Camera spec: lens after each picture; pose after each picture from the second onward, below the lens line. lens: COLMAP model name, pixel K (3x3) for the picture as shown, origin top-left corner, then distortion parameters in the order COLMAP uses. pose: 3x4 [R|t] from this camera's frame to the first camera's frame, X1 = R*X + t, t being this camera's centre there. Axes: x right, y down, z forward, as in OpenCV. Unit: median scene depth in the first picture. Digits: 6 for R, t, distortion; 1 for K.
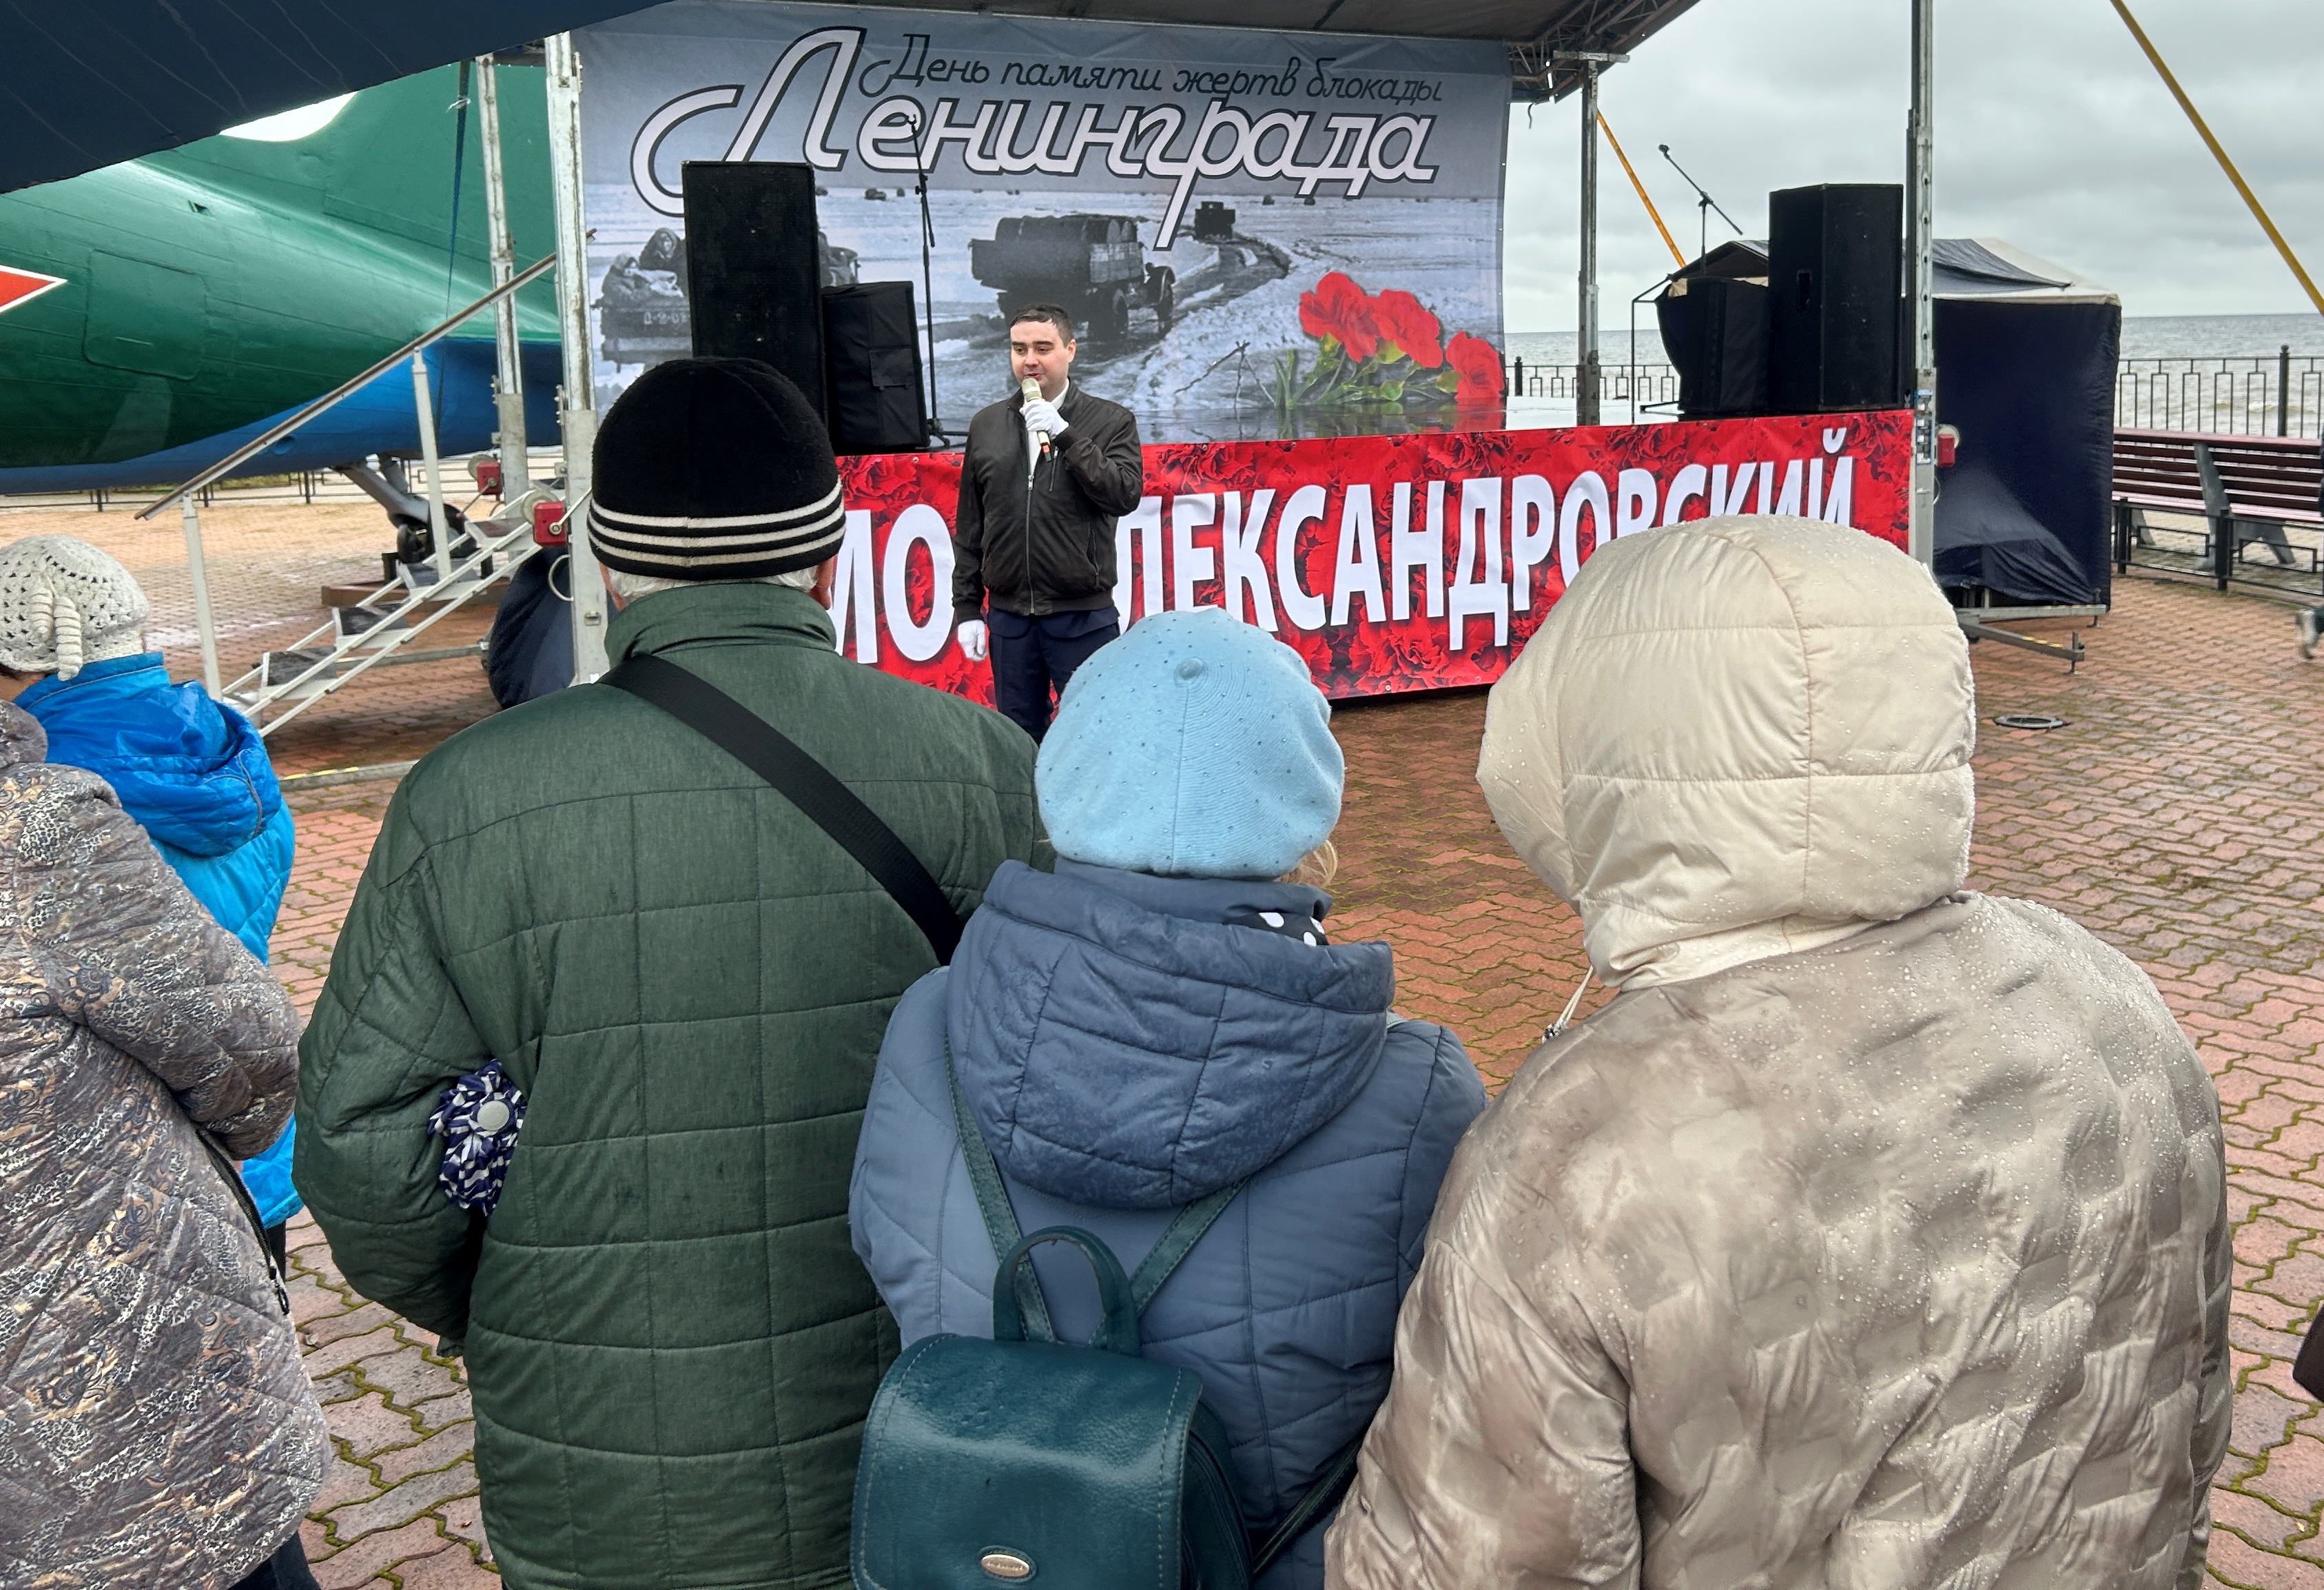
lens RADIAL K [[2158.5, 0, 1377.2], [0, 2158.5, 588.7], [0, 0, 1]] dist [0.097837, 0.000000]
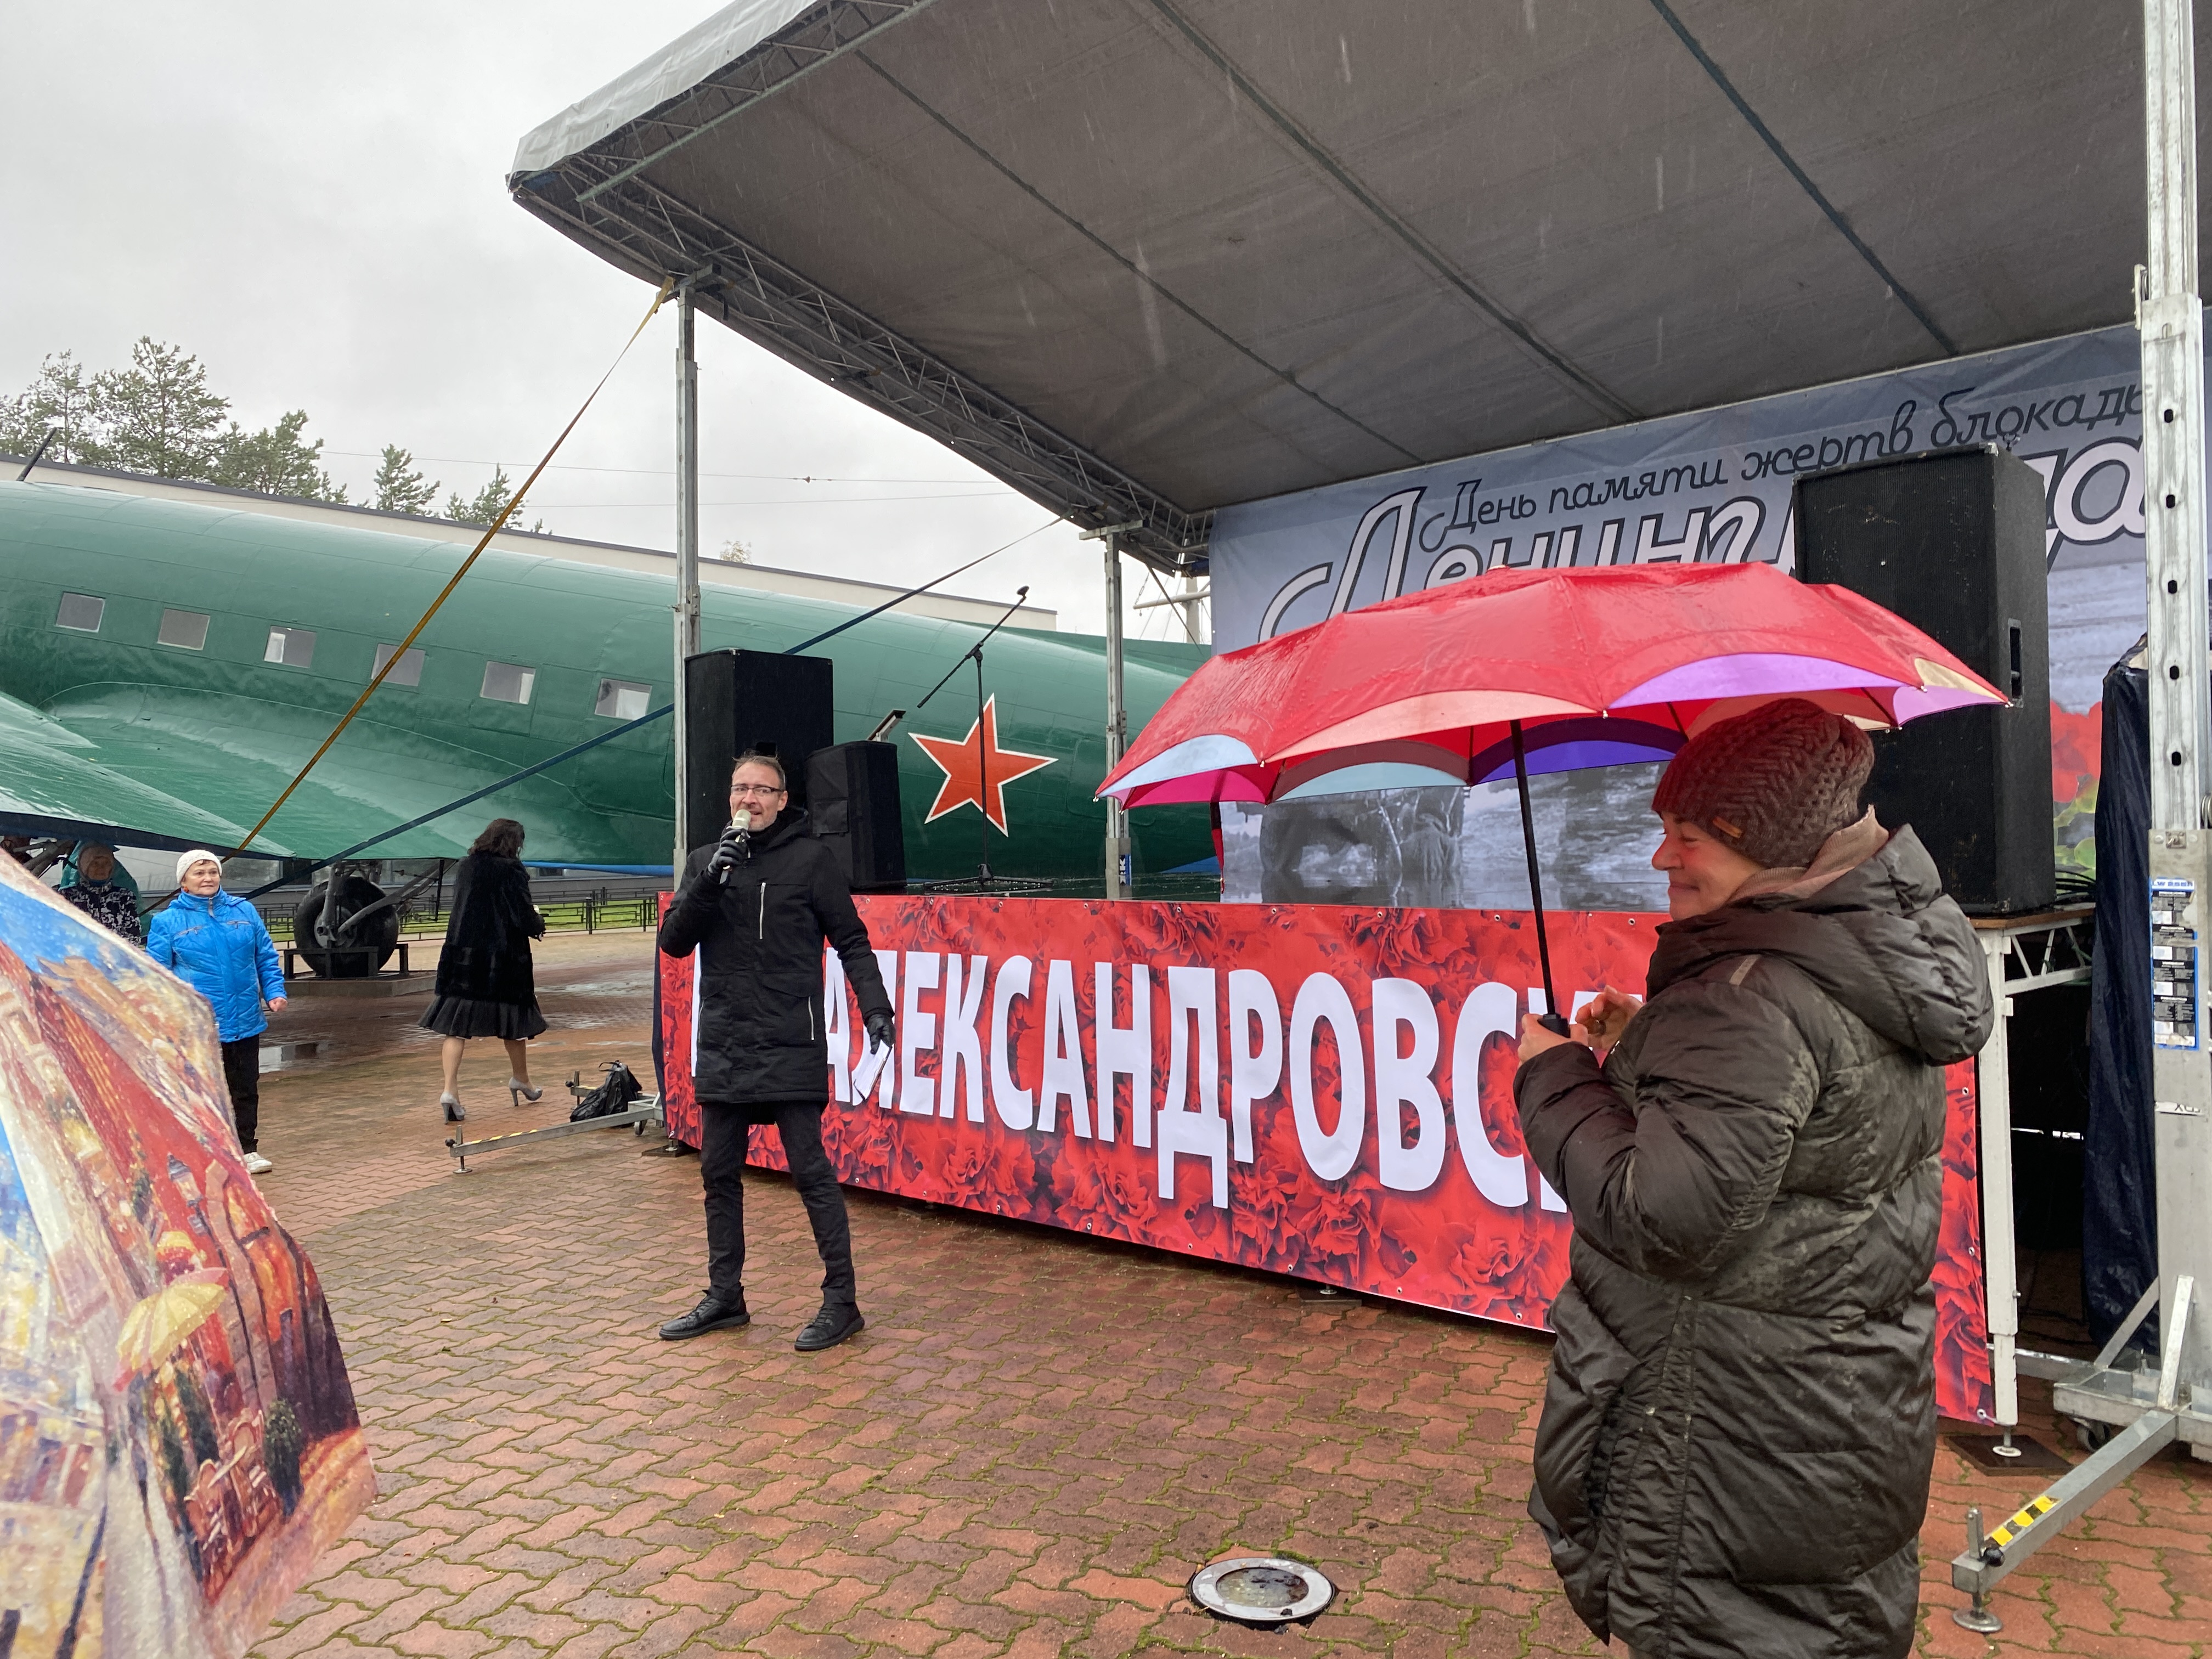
lens RADIAL K [[1710.3, 0, 1098.8], [0, 1710.3, 821.0], [0, 0, 1]] dist [0.021358, -0.007054]
pose [[0.291189, 0.005596, -0.956649, 0.467160], [-0.097865, 0.994911, -0.023968, -0.065826], [0.951647, 0.100602, 0.290255, 0.618364]]
